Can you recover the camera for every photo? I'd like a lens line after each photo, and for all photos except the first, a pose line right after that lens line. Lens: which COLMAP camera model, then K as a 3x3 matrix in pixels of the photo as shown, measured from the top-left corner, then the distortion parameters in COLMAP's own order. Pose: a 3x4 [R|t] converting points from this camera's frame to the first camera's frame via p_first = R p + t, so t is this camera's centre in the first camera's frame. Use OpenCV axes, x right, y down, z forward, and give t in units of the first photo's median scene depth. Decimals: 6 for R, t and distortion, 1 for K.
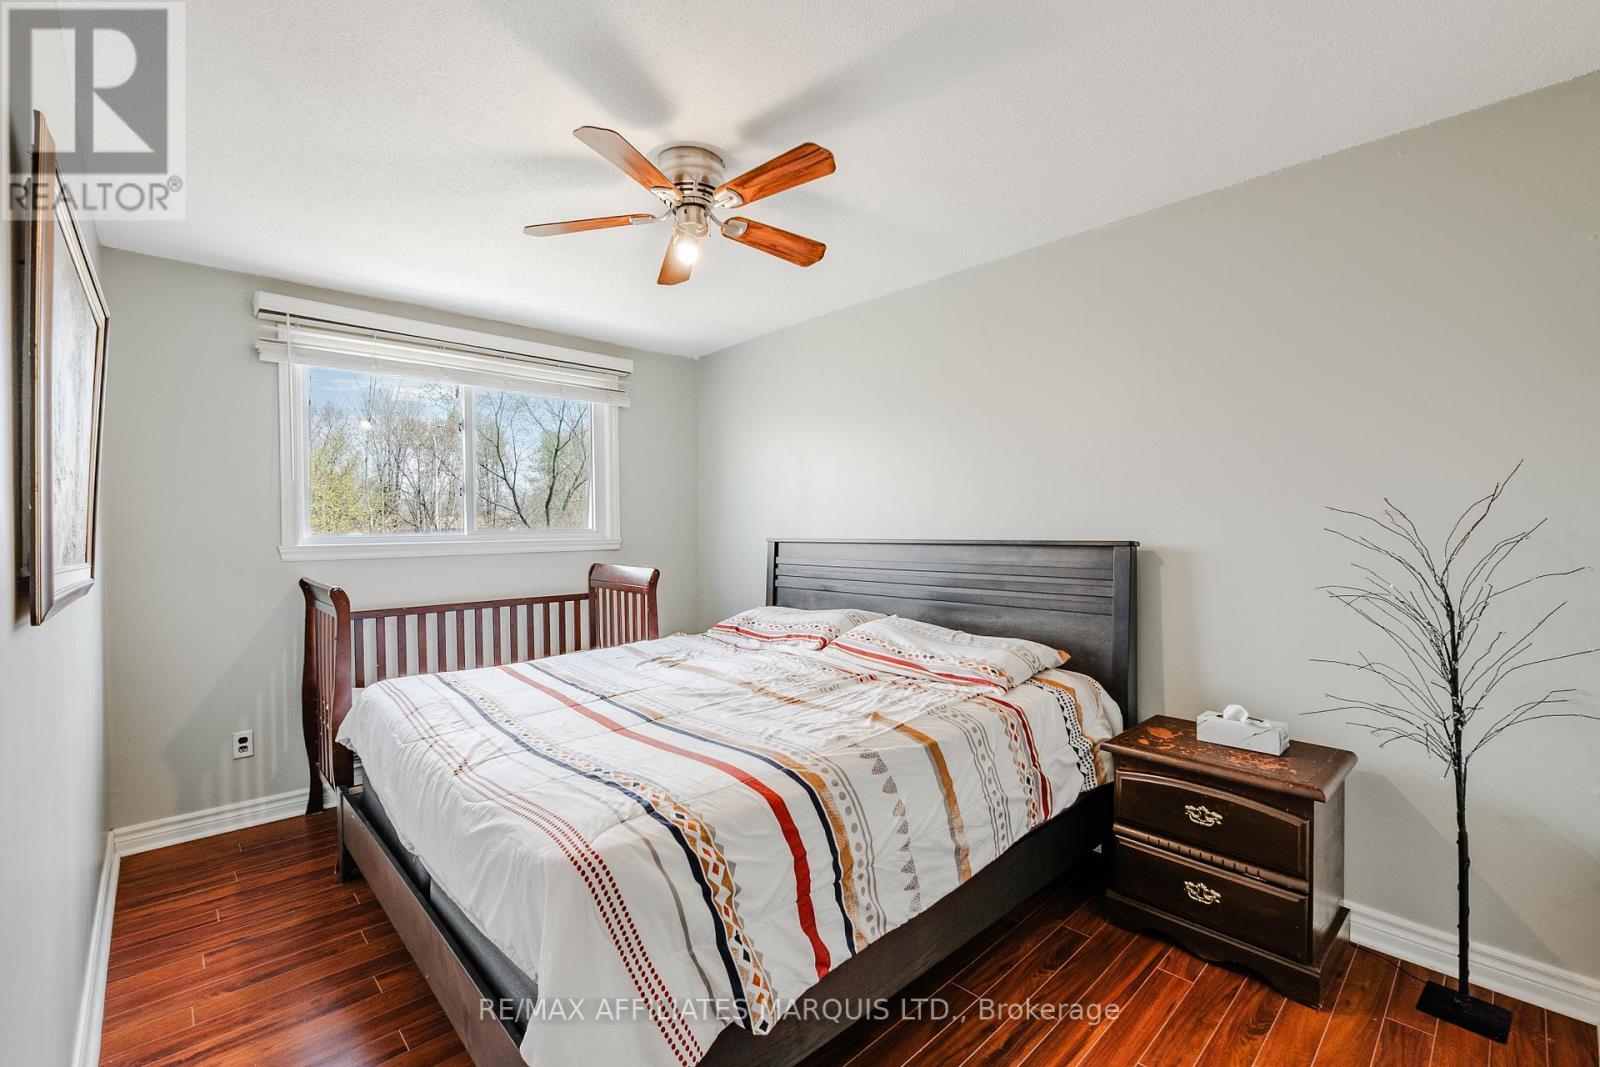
lens RADIAL K [[695.5, 0, 805.8], [0, 695.5, 535.0], [0, 0, 1]] dist [-0.012396, 0.000294]
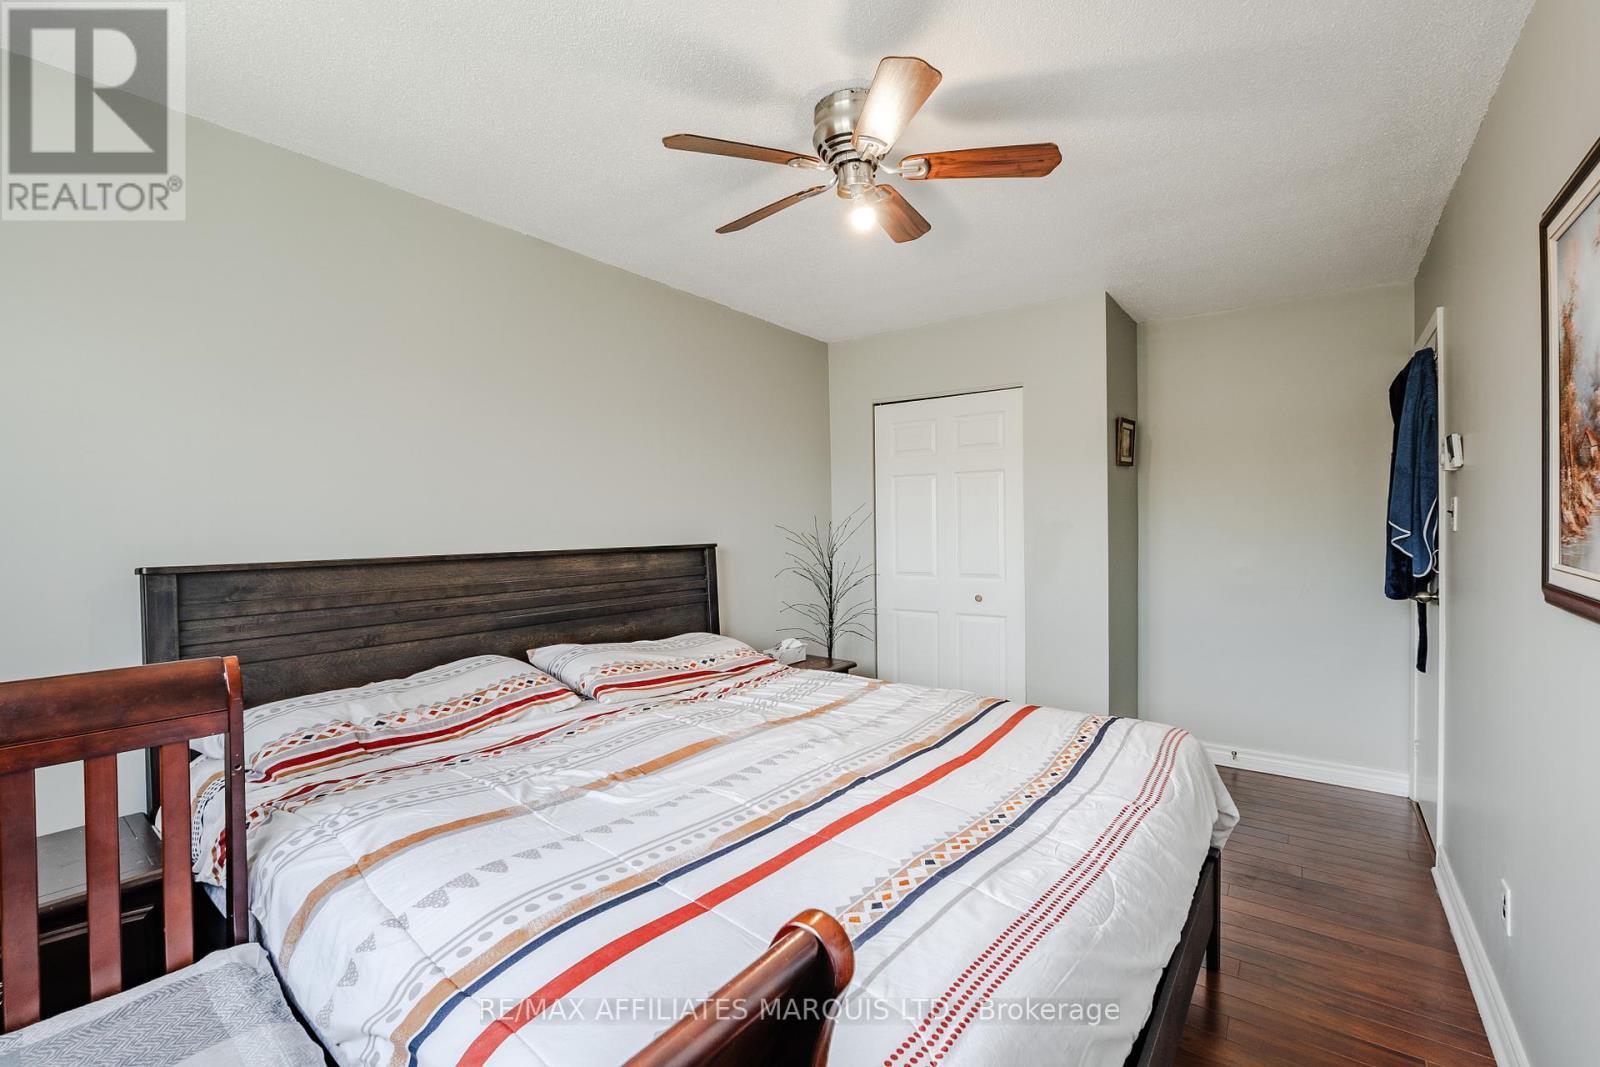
lens RADIAL K [[695.5, 0, 805.8], [0, 695.5, 535.0], [0, 0, 1]] dist [-0.012396, 0.000294]
pose [[-0.182933, -0.005007, 0.983113, -1.073105], [0.025866, 0.999616, 0.009904, -0.021122], [-0.982785, 0.027241, -0.182734, 1.315556]]
